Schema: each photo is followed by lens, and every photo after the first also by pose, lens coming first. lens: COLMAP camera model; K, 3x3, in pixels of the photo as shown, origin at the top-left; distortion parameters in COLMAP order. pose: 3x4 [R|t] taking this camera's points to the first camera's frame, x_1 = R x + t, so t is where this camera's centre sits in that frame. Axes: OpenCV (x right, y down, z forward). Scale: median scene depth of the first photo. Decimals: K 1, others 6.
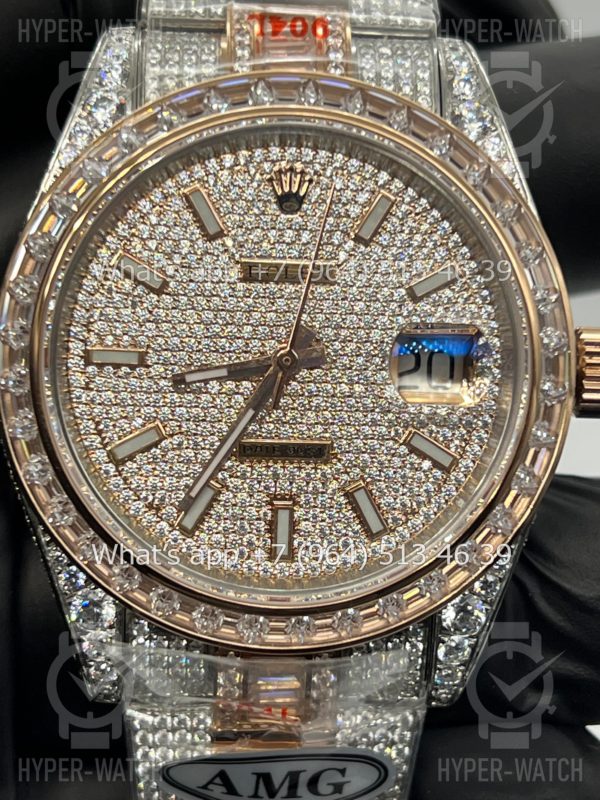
lens RADIAL K [[1837.2, 0, 299.0], [0, 1837.2, 406.2], [0, 0, 1]] dist [0.160595, 0.000000]
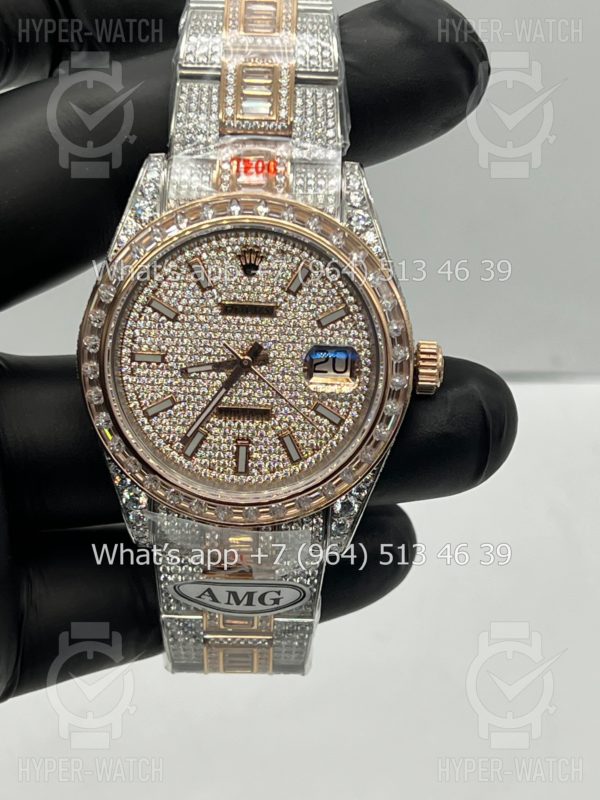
lens RADIAL K [[1837.2, 0, 297.8], [0, 1837.2, 400.9], [0, 0, 1]] dist [0.160595, 0.000000]
pose [[0.998220, 0.026560, -0.053399, 0.135300], [-0.019855, 0.992285, 0.122376, -0.200418], [0.056237, -0.121098, 0.991046, -0.722157]]
